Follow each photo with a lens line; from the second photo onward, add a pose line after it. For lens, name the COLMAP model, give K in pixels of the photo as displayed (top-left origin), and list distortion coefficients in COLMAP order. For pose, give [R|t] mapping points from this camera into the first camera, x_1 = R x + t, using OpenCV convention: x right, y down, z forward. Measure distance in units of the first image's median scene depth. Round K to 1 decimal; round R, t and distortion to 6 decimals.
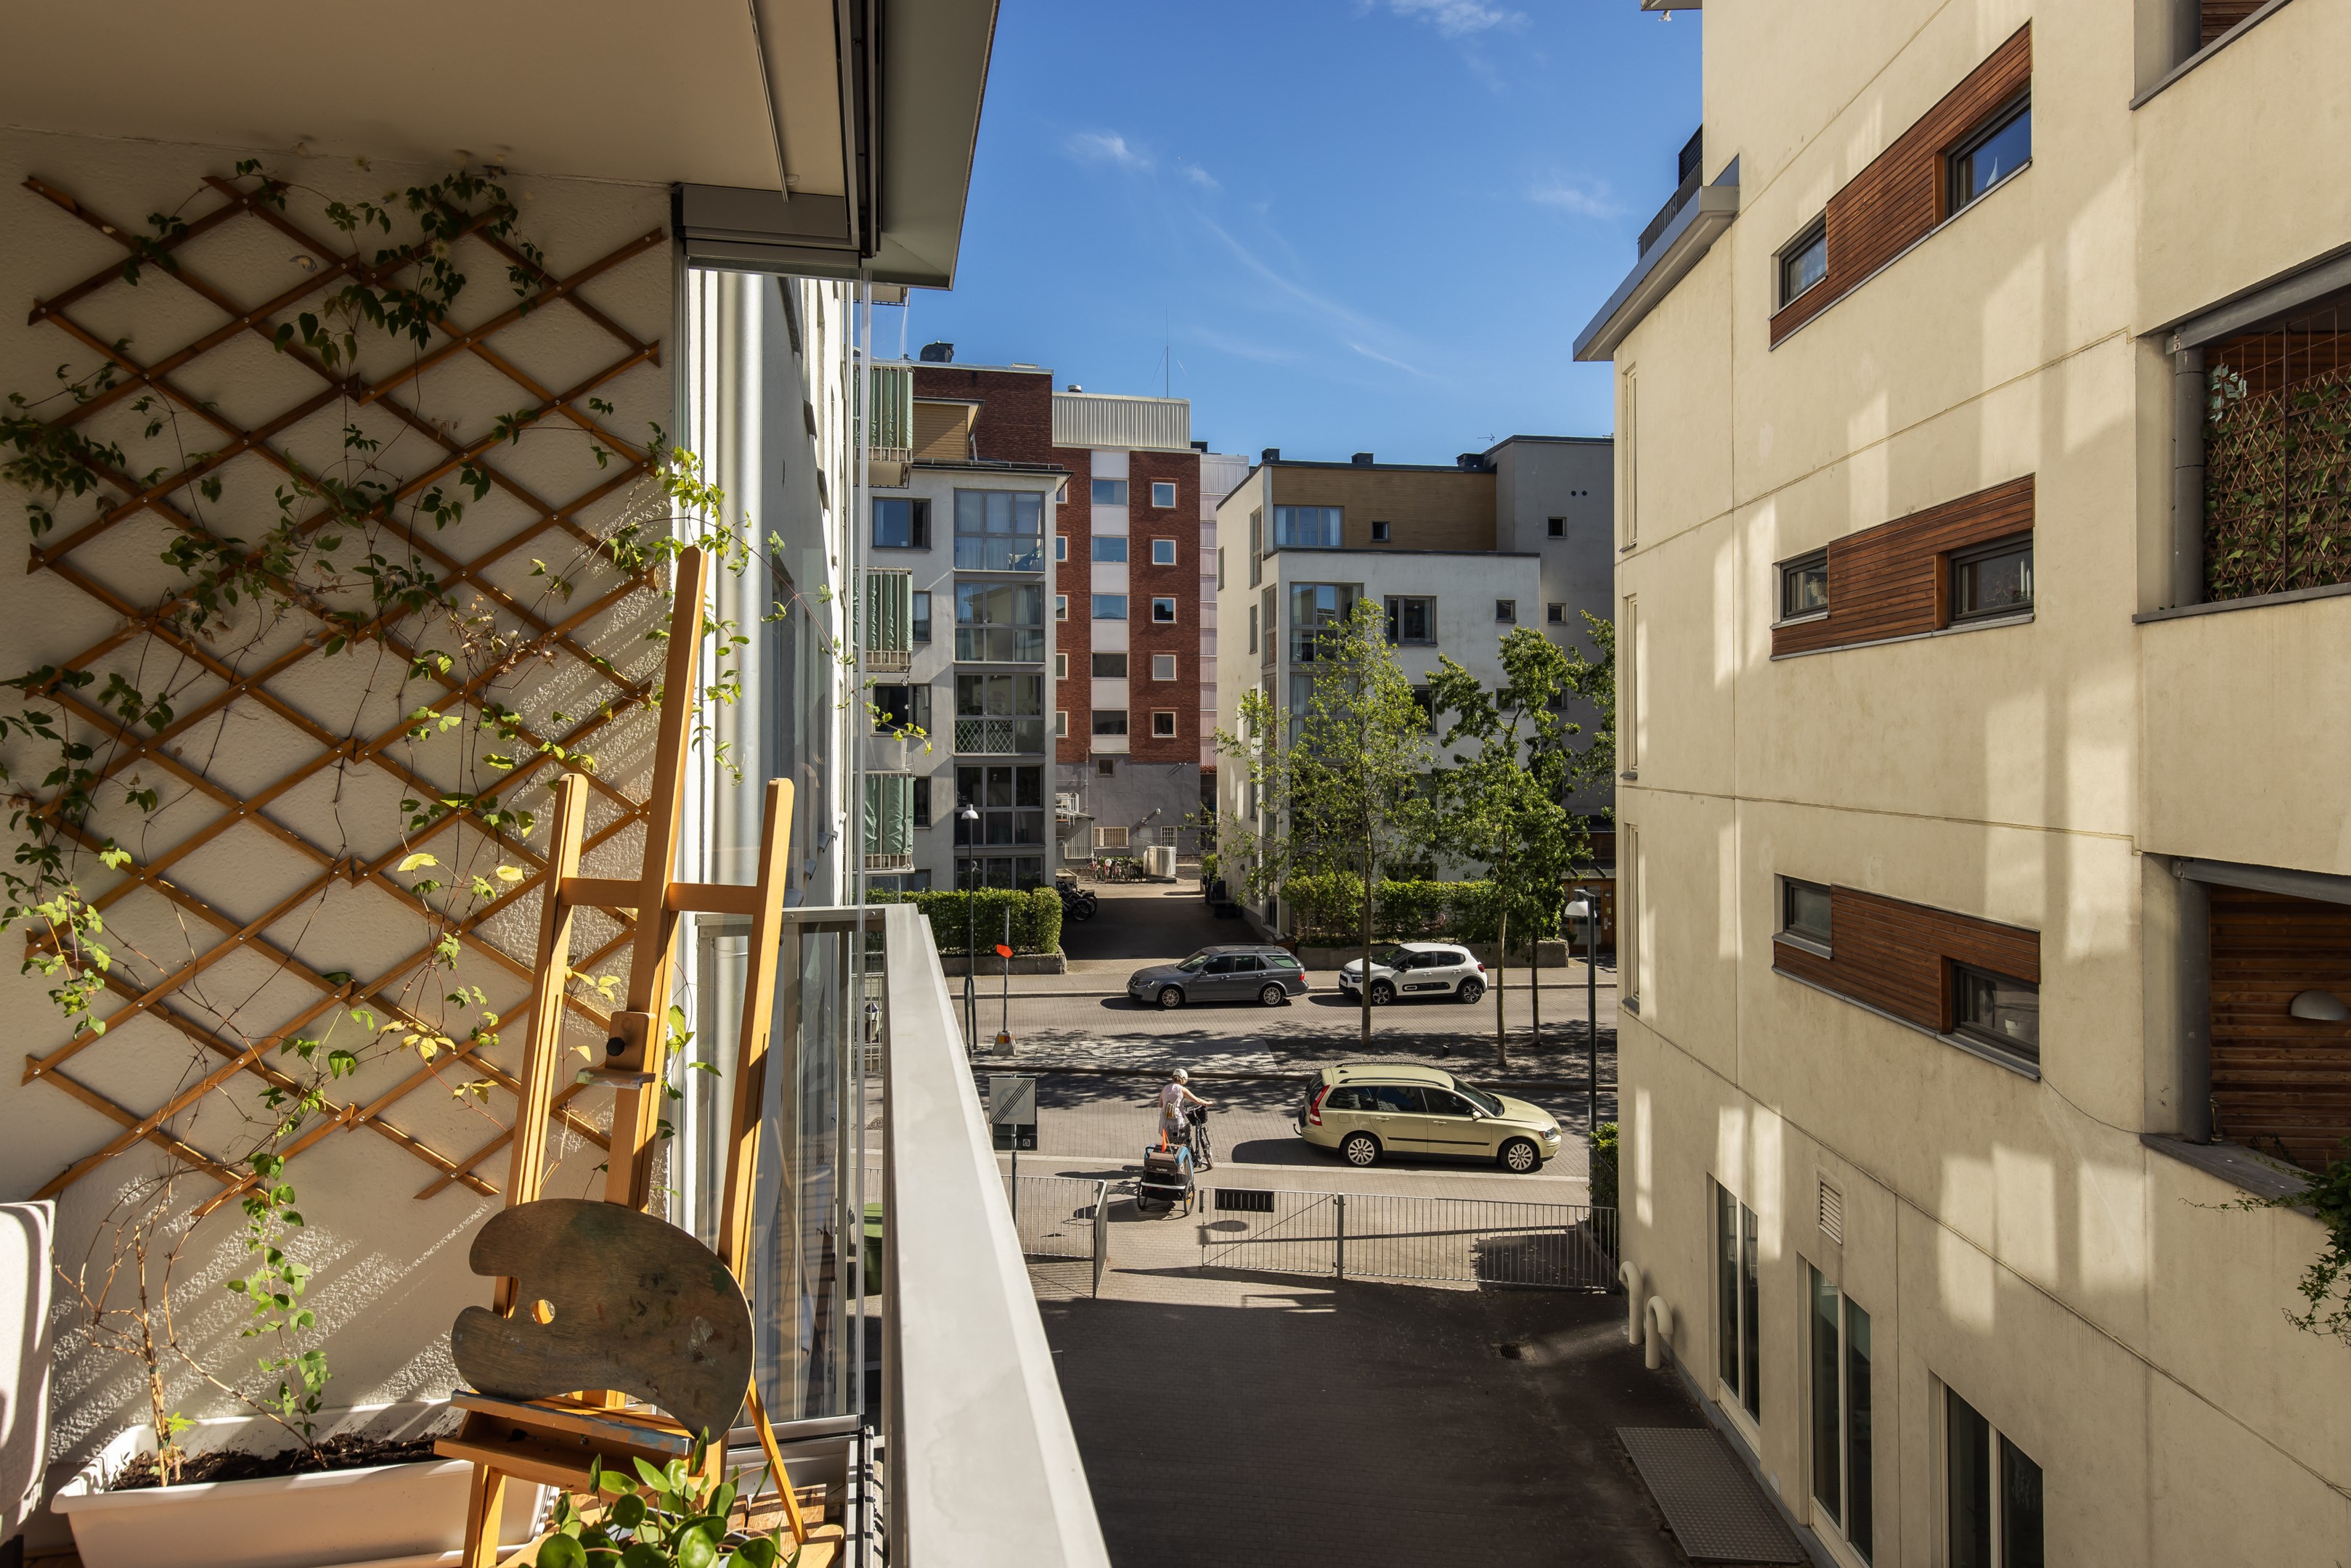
lens RADIAL K [[1328.7, 0, 1174.6], [0, 1328.7, 721.5], [0, 0, 1]] dist [0.005210, 0.000631]
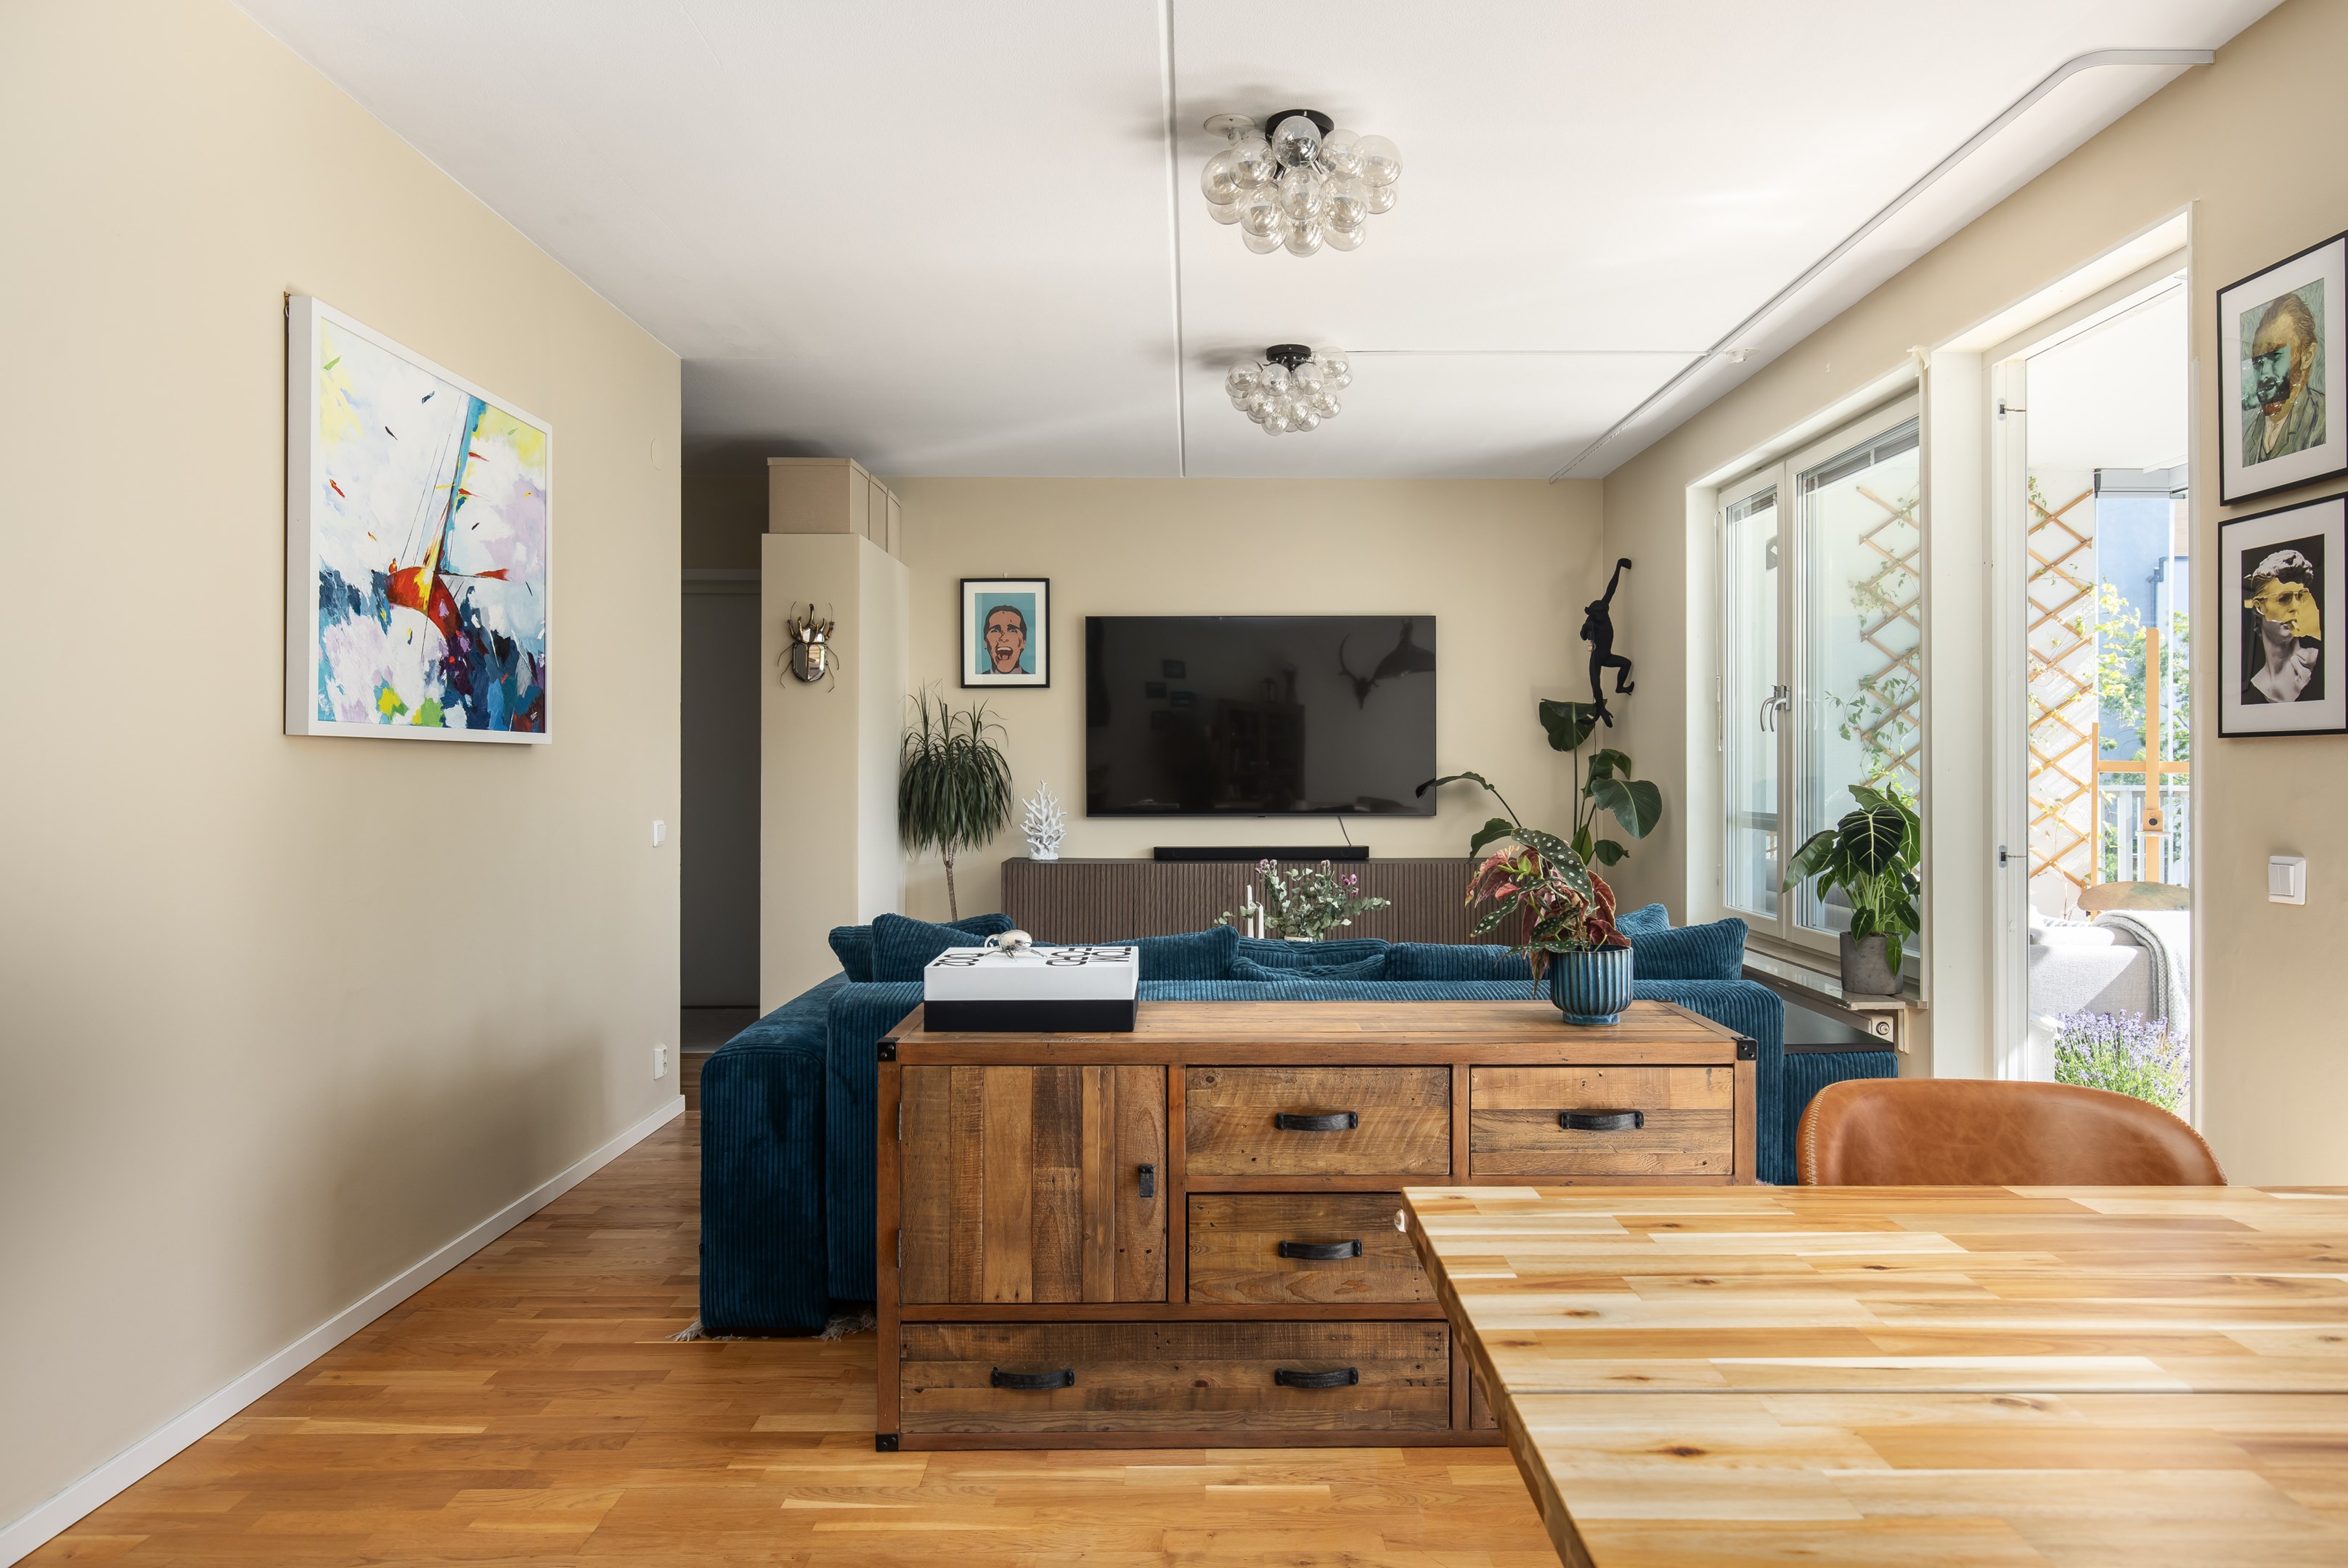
lens RADIAL K [[1448.4, 0, 1202.5], [0, 1448.4, 765.2], [0, 0, 1]] dist [0.001740, -0.002628]
pose [[0.978493, 0.002664, -0.206262, -1.422915], [0.000095, 0.999911, 0.013365, 0.081757], [0.206280, -0.013097, 0.978405, -1.858883]]
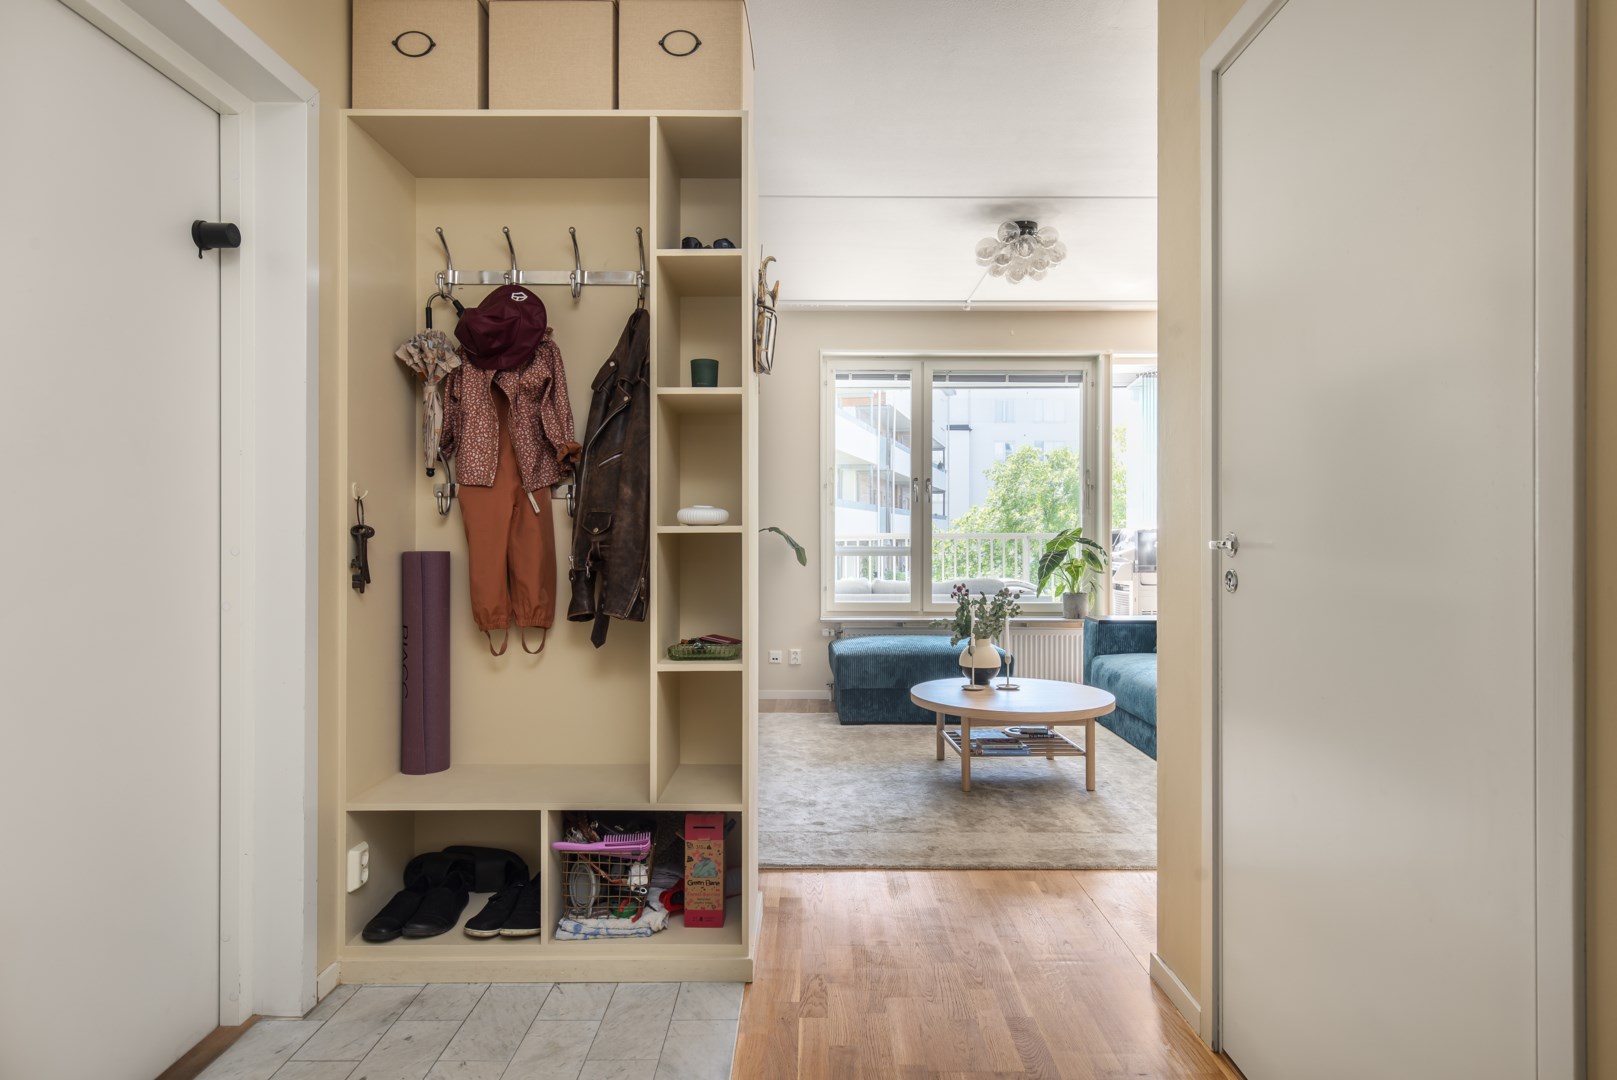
lens RADIAL K [[905.4, 0, 808.5], [0, 905.4, 540.0], [0, 0, 1]] dist [0.007044, 0.000561]
pose [[0.219566, -0.007863, 0.975566, -3.383686], [-0.015996, 0.999804, 0.011659, 0.135278], [-0.975467, -0.018166, 0.219397, -0.029290]]
